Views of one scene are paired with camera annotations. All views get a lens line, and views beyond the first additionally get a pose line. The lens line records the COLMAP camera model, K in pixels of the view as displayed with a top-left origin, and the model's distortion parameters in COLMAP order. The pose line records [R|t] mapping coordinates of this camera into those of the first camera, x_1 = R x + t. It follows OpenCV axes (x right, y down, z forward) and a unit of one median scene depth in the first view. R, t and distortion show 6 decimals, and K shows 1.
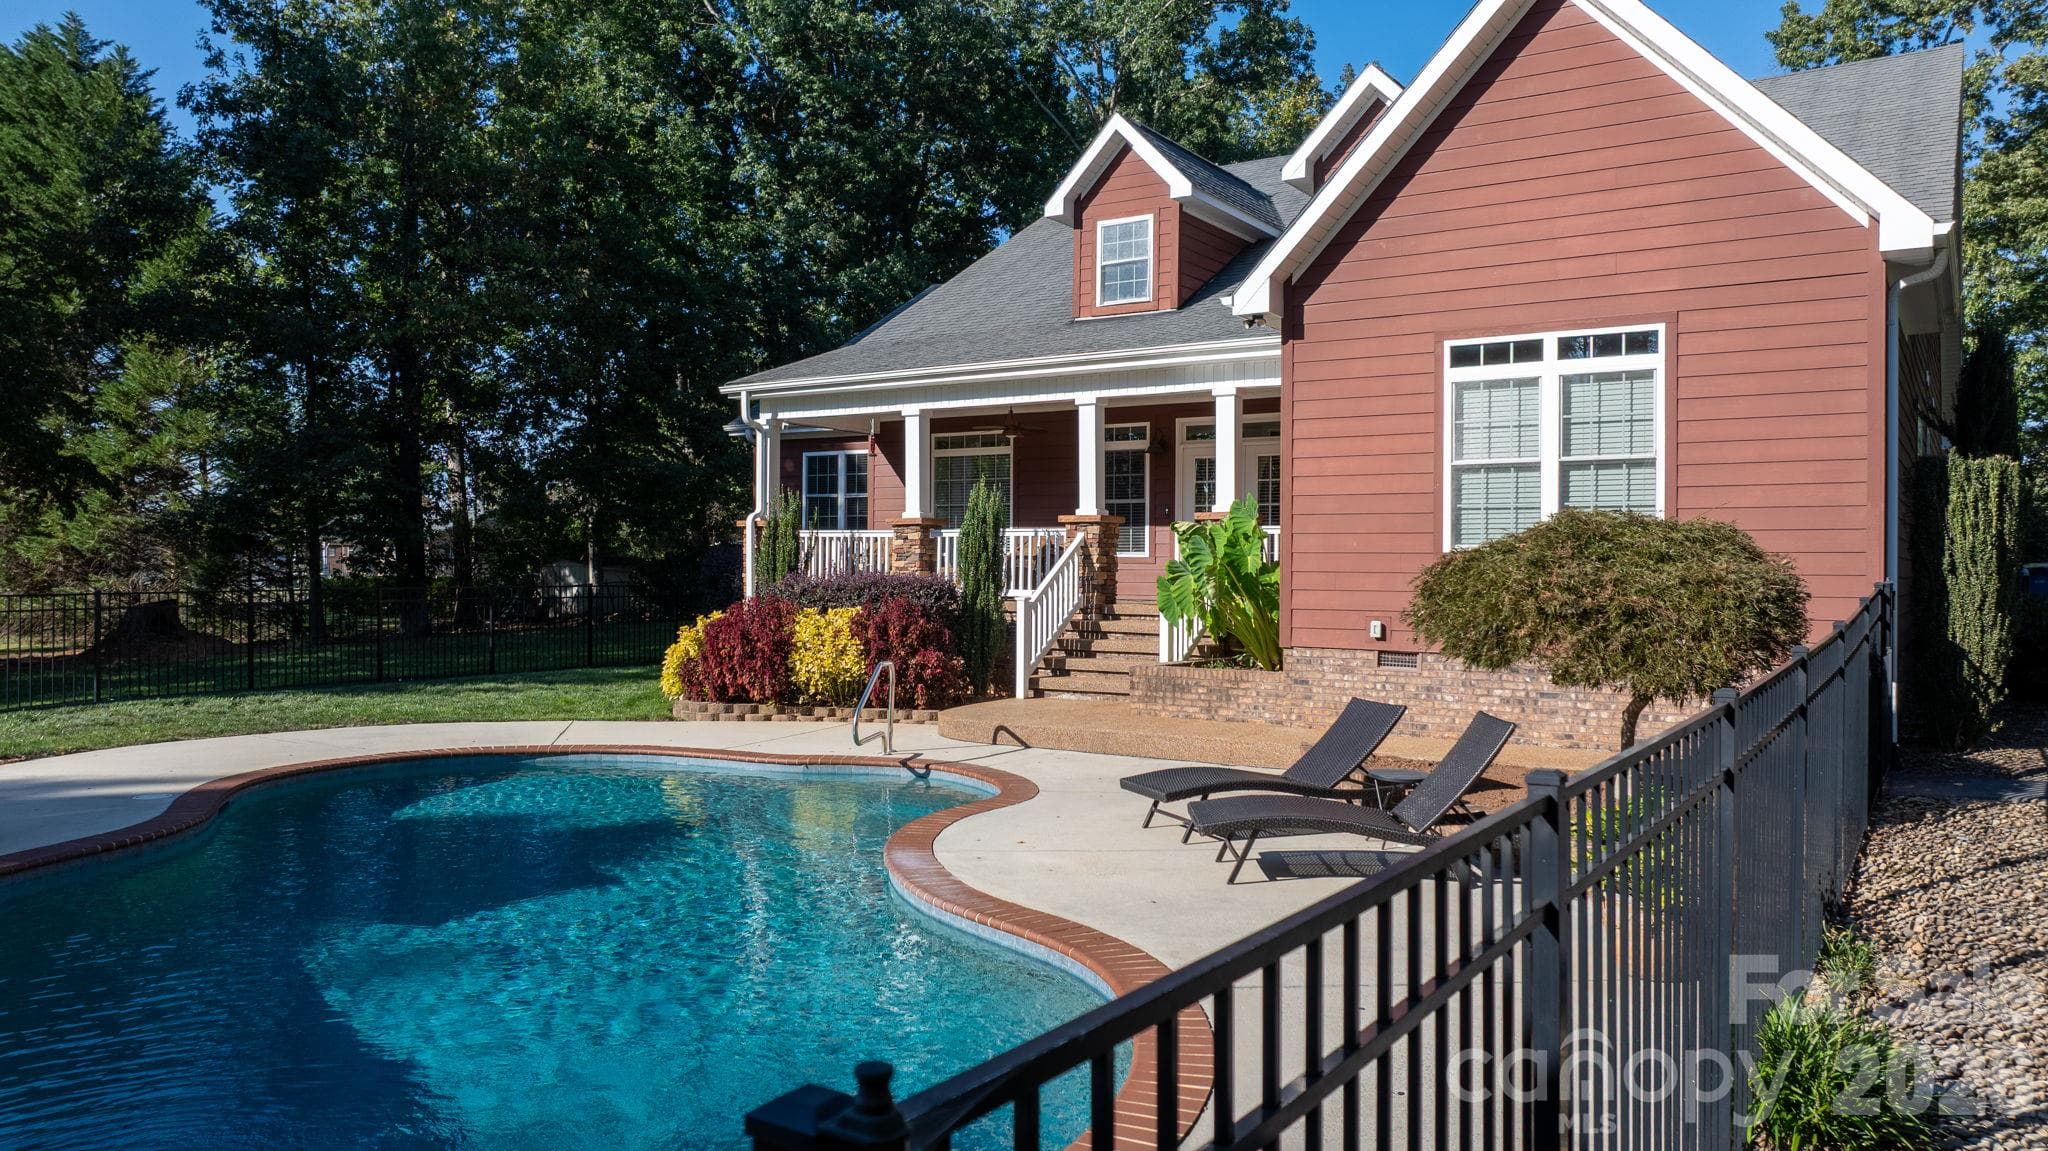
lens RADIAL K [[1444.7, 0, 1033.3], [0, 1444.7, 574.3], [0, 0, 1]] dist [-0.019604, 0.022360]
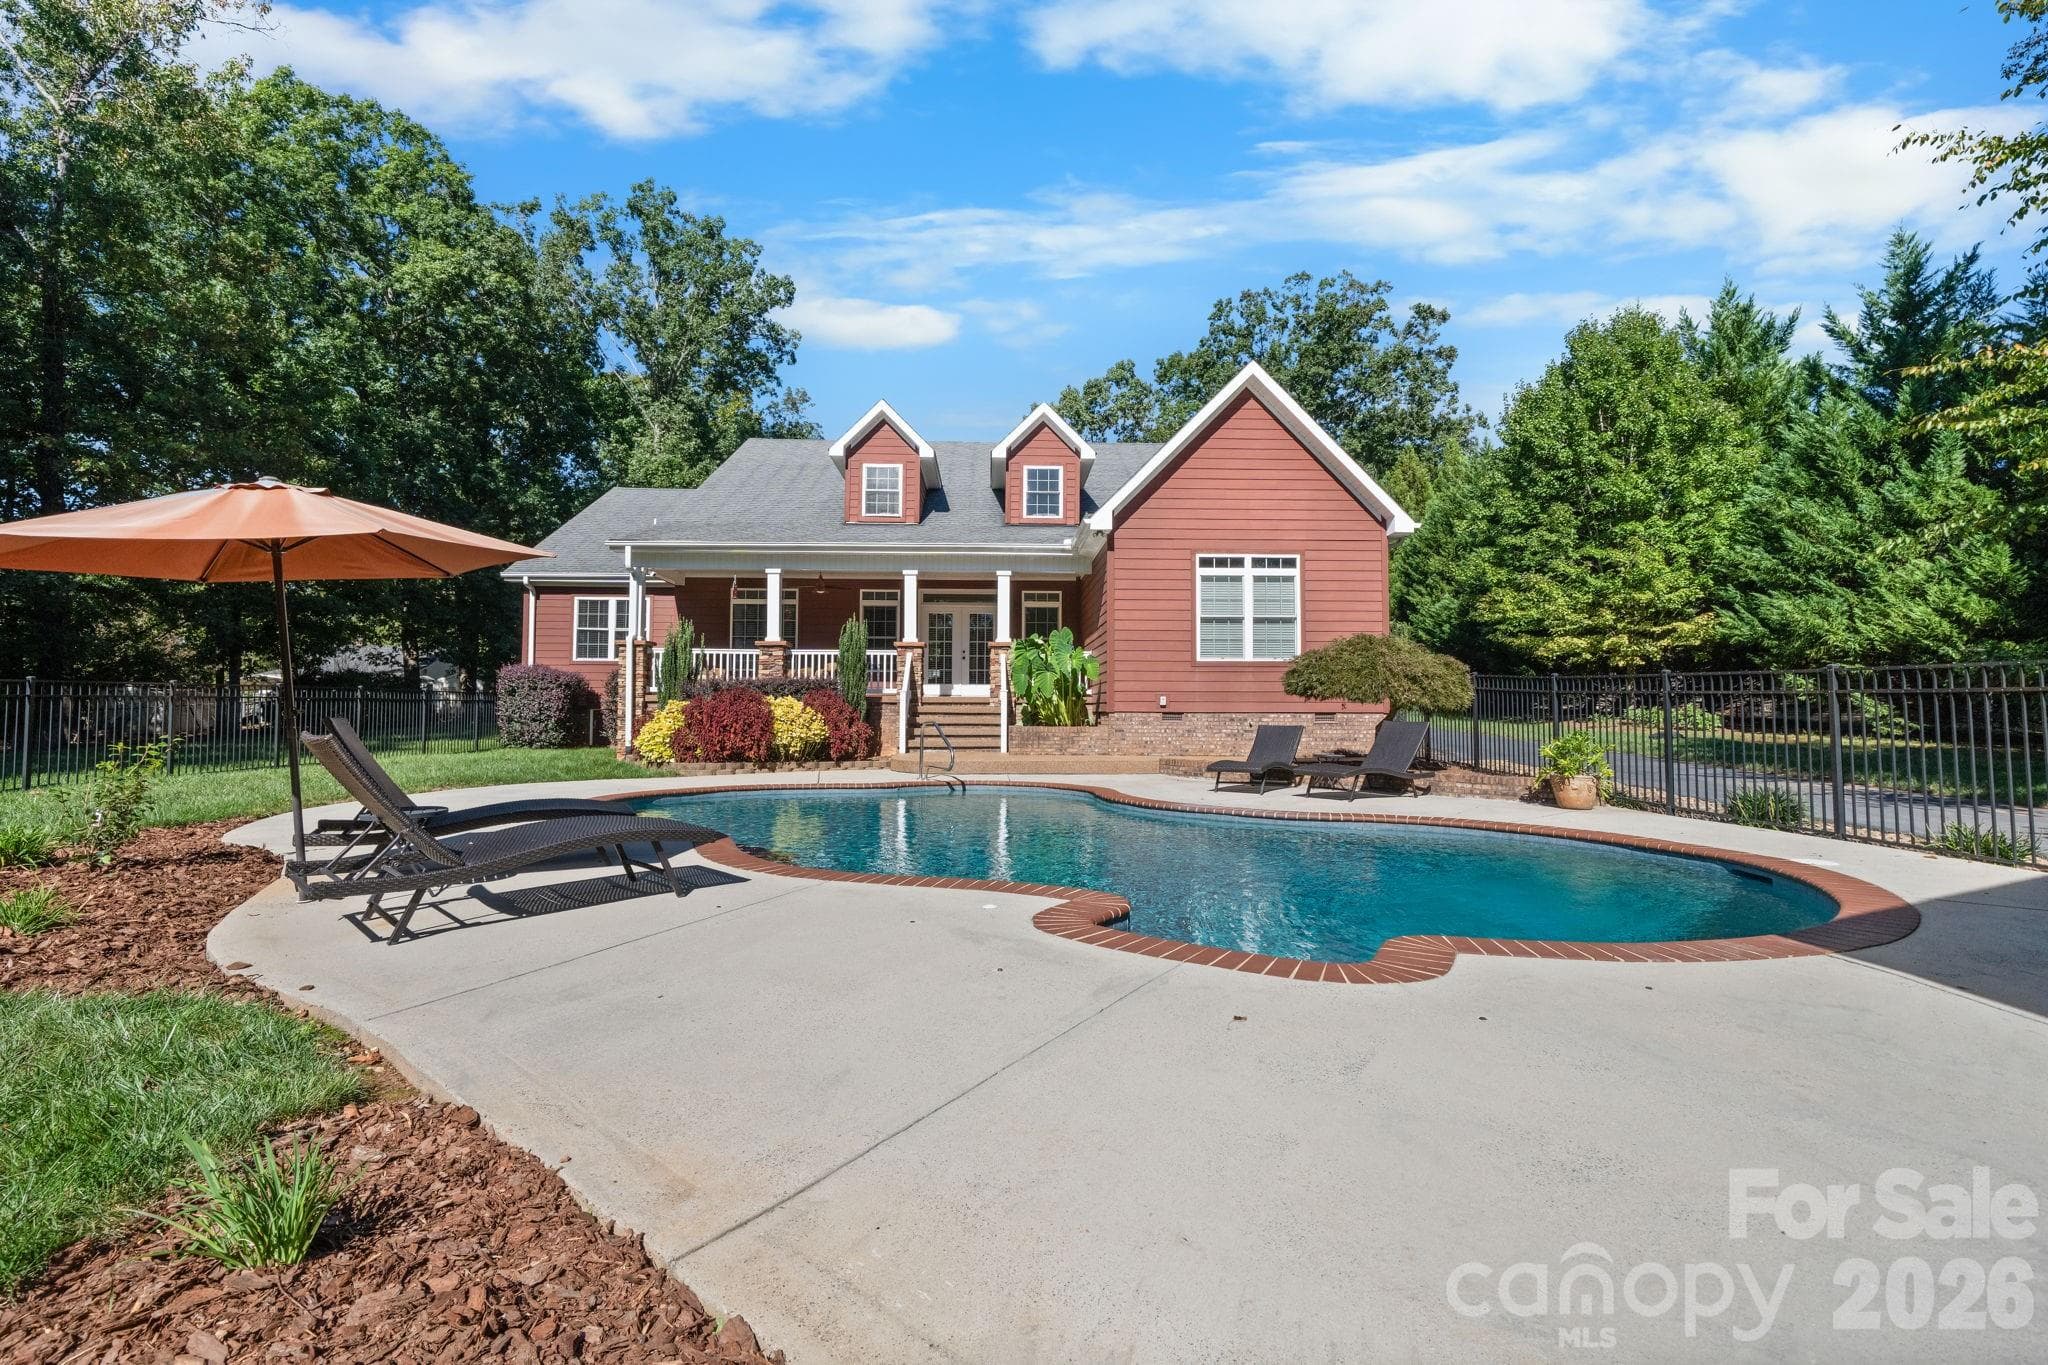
lens RADIAL K [[902.7, 0, 1020.2], [0, 902.7, 675.2], [0, 0, 1]] dist [-0.000434, 0.002367]
pose [[0.817672, 0.019958, 0.575339, -0.476735], [0.004189, 0.999166, -0.040614, 0.040651], [-0.575670, 0.035619, 0.816906, 0.105648]]
